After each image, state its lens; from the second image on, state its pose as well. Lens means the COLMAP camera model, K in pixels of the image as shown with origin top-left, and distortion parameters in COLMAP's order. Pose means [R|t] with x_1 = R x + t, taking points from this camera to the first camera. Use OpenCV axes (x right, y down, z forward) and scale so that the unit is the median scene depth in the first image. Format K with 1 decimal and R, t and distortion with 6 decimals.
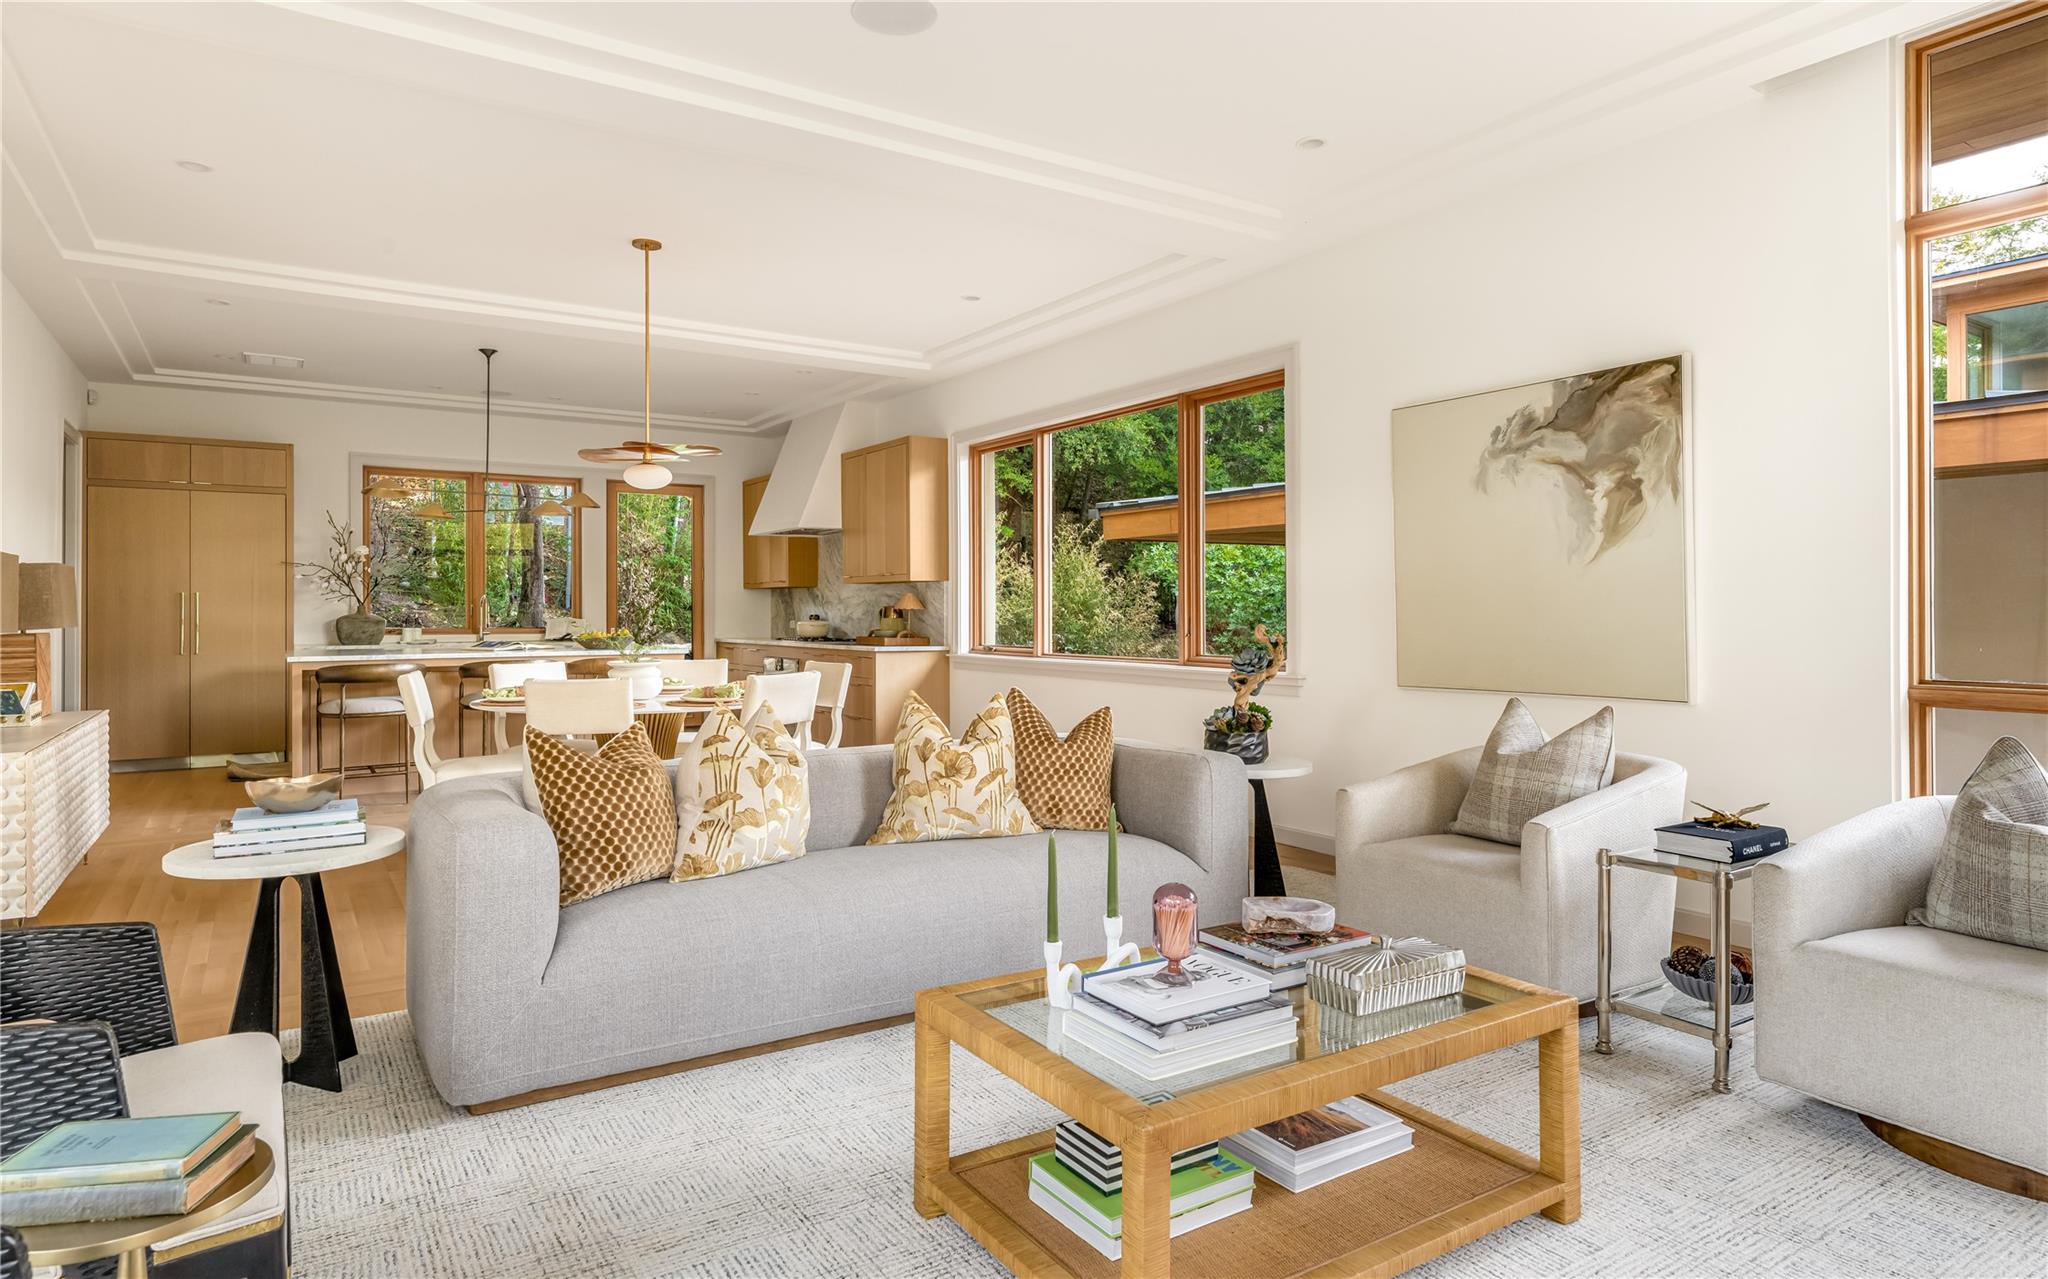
lens RADIAL K [[1218.4, 0, 1069.5], [0, 1218.4, 596.9], [0, 0, 1]] dist [0.008362, -0.003665]
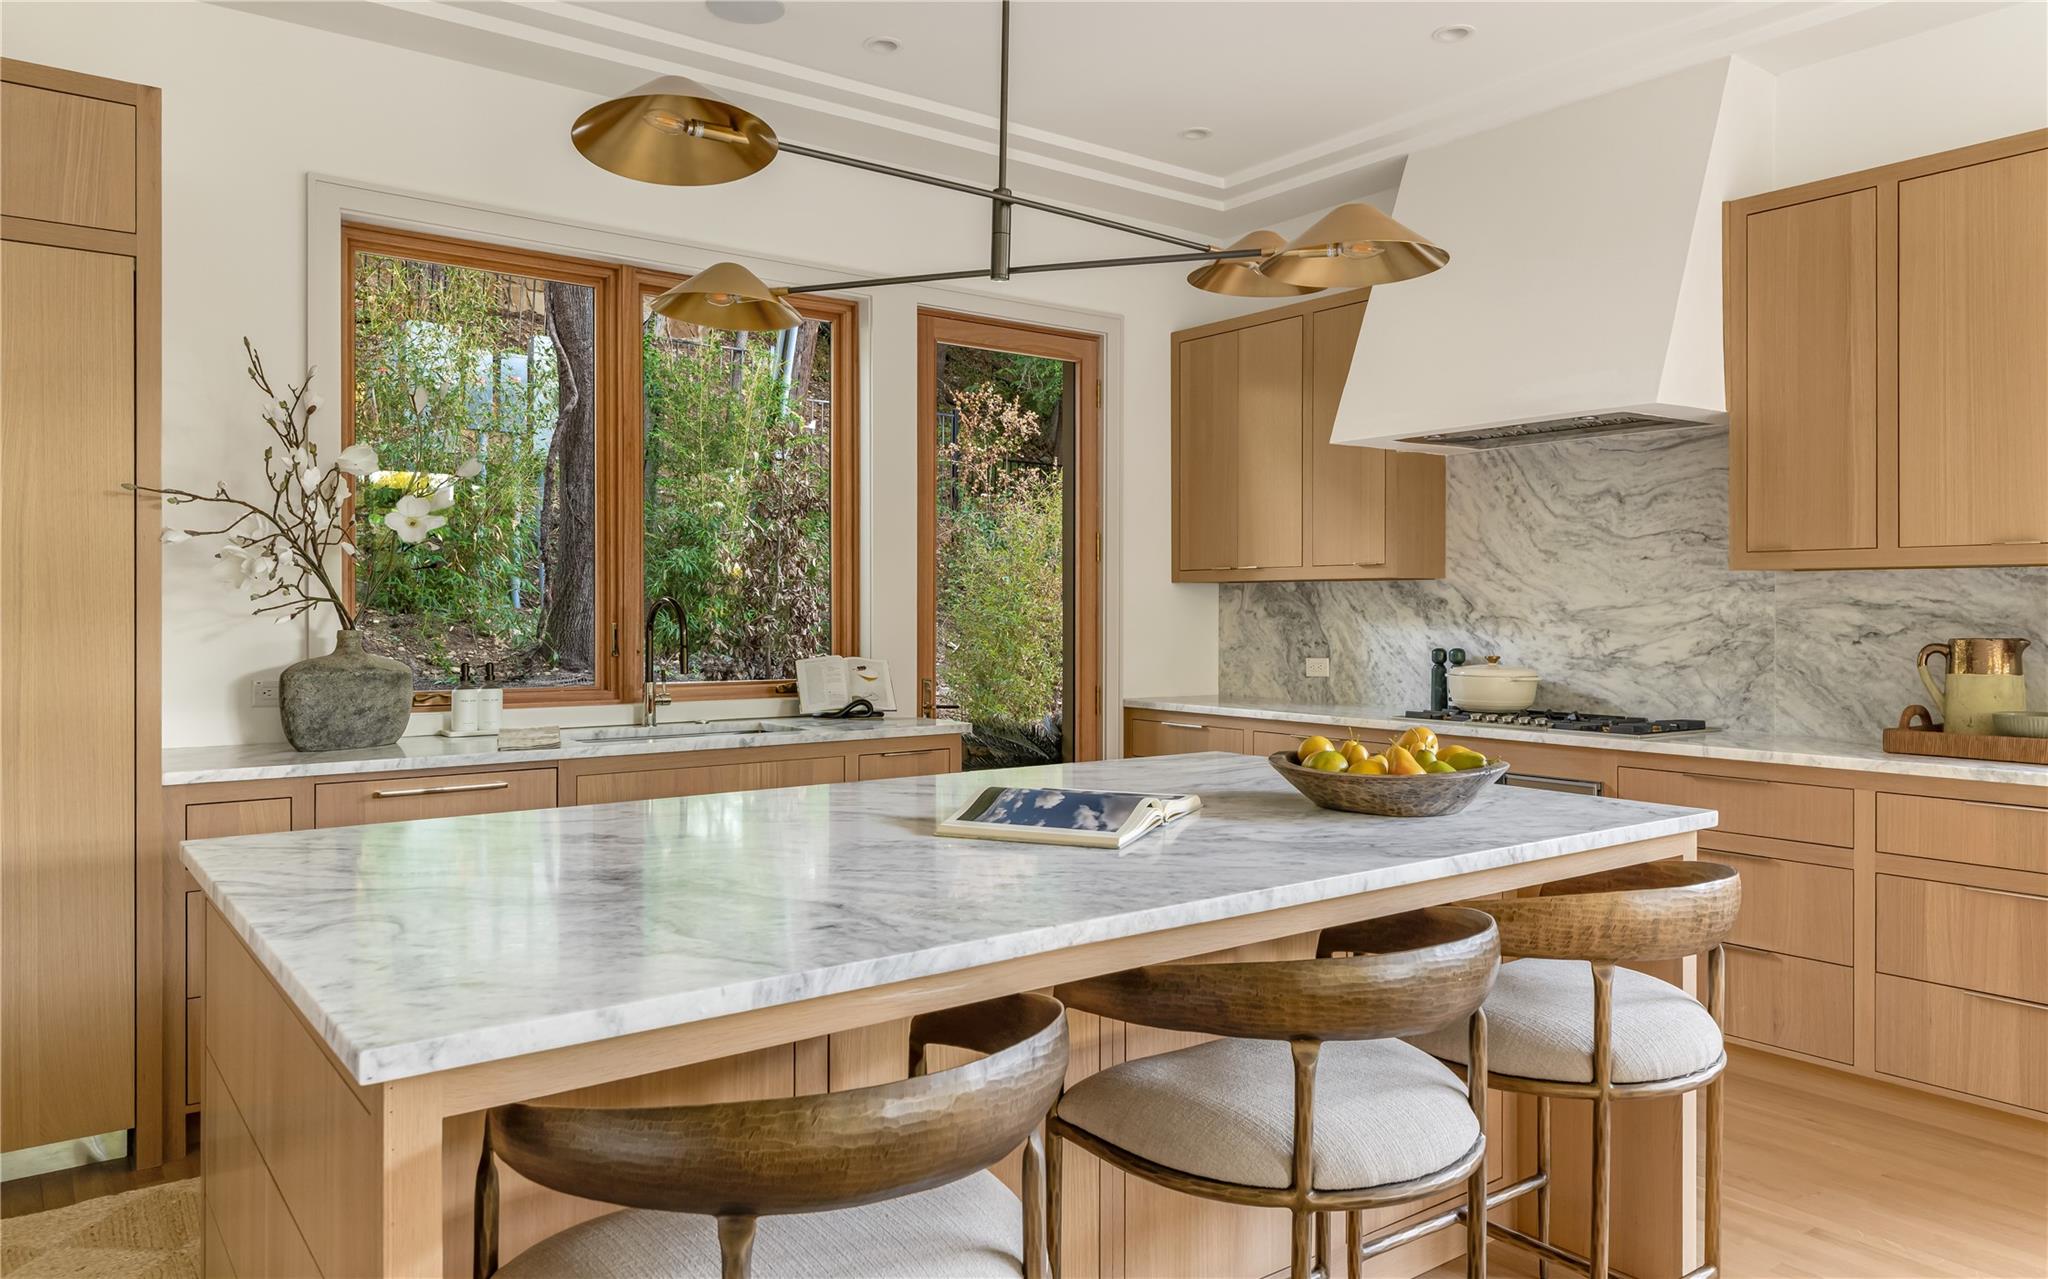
lens RADIAL K [[1435.0, 0, 1027.0], [0, 1435.0, 611.5], [0, 0, 1]] dist [0.027340, -0.022290]
pose [[0.999072, 0.002128, 0.043028, -0.502792], [-0.002757, 0.999890, 0.014564, -0.005309], [-0.042992, -0.014669, 0.998968, 0.730818]]
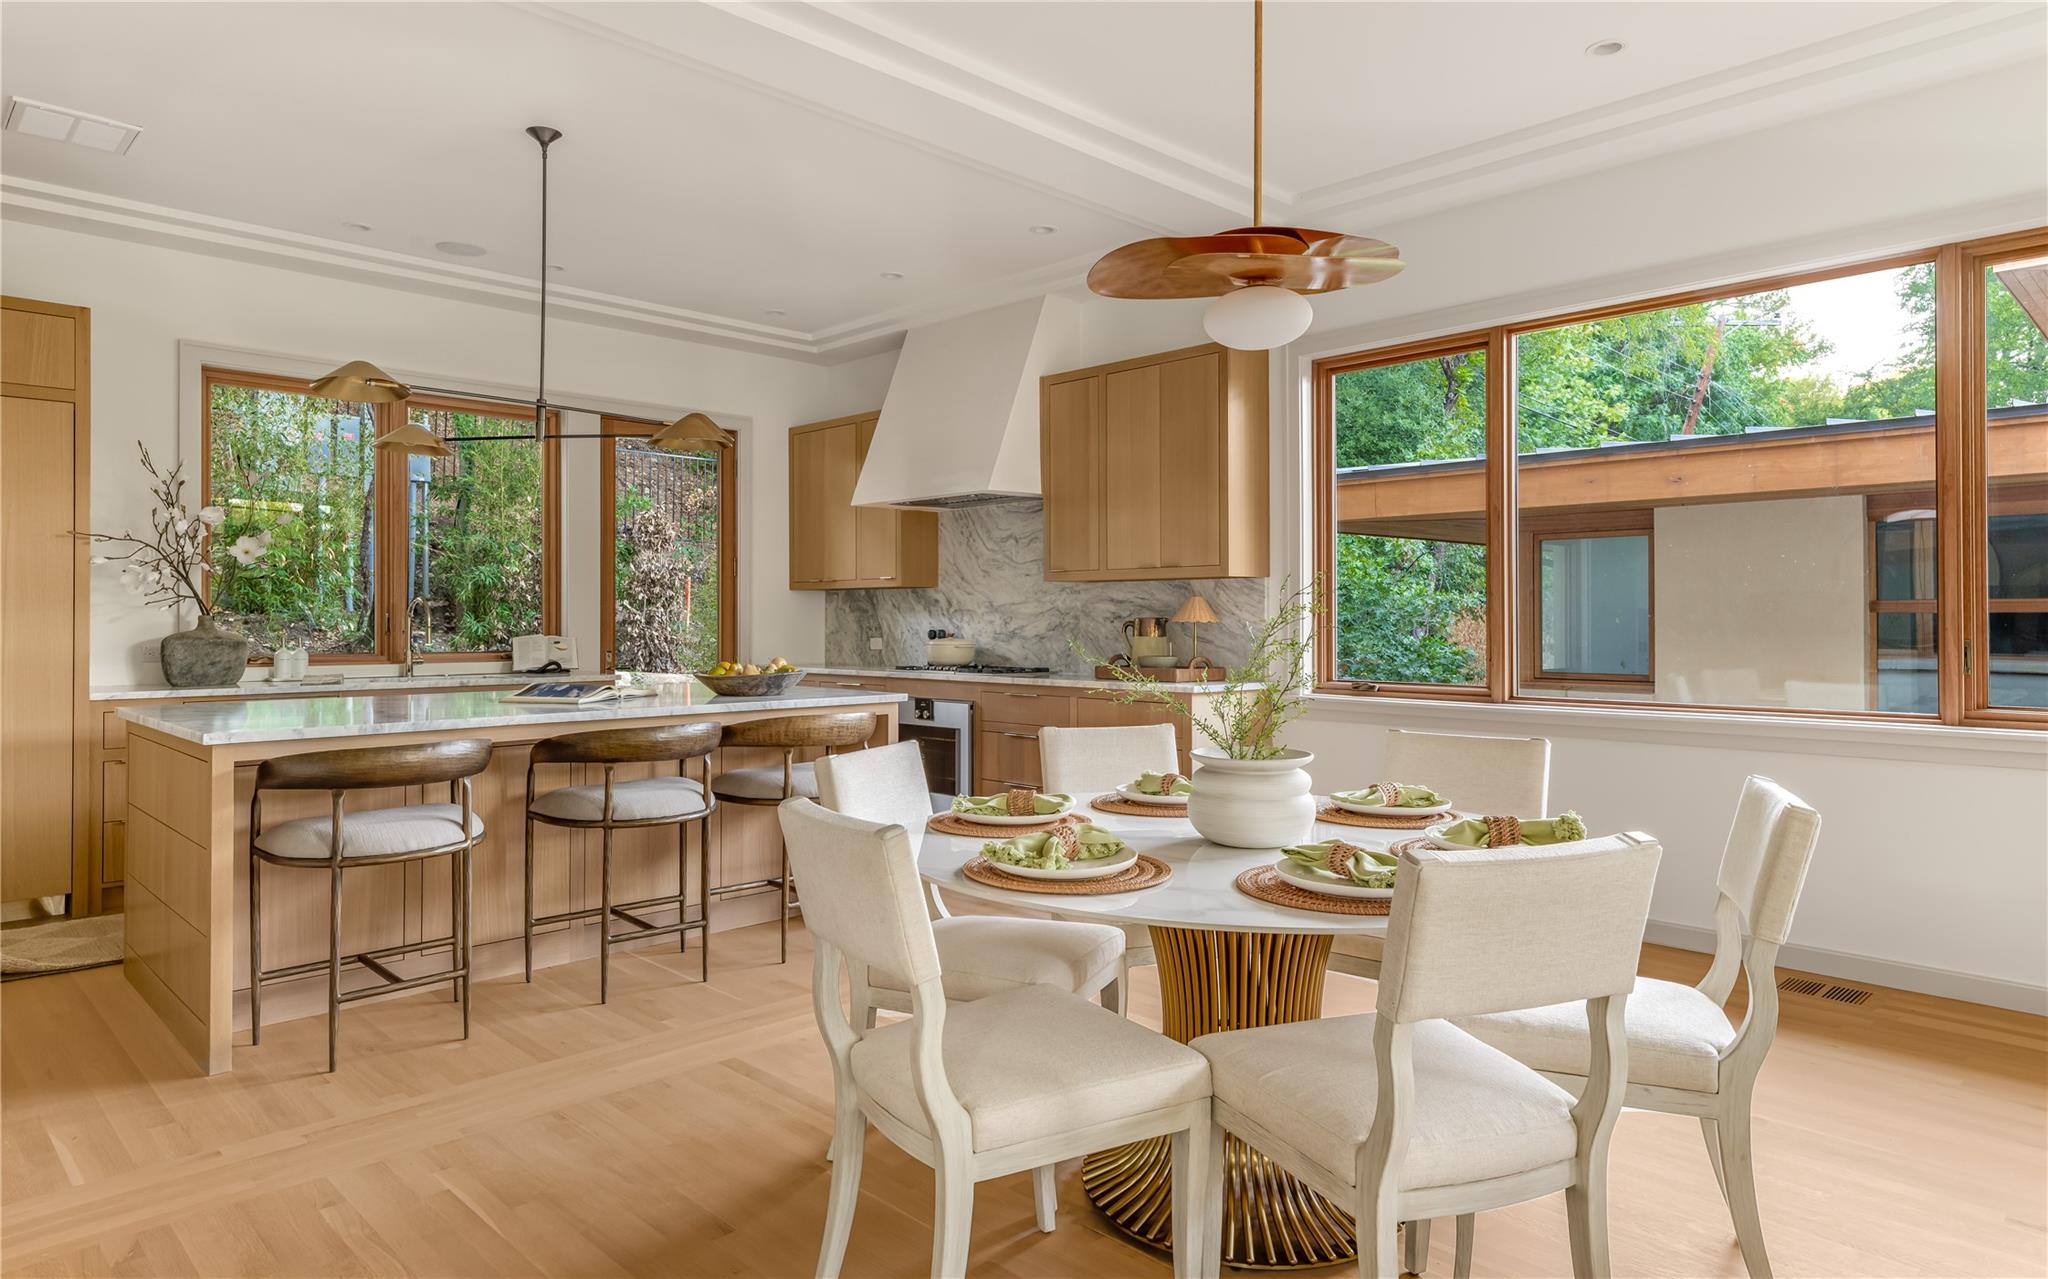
lens RADIAL K [[1287.8, 0, 1060.4], [0, 1287.8, 610.3], [0, 0, 1]] dist [0.022215, -0.006589]
pose [[0.983648, 0.001347, 0.180098, -0.367939], [-0.002278, 0.999985, 0.004963, 0.000948], [-0.180089, -0.005292, 0.983636, 0.418921]]
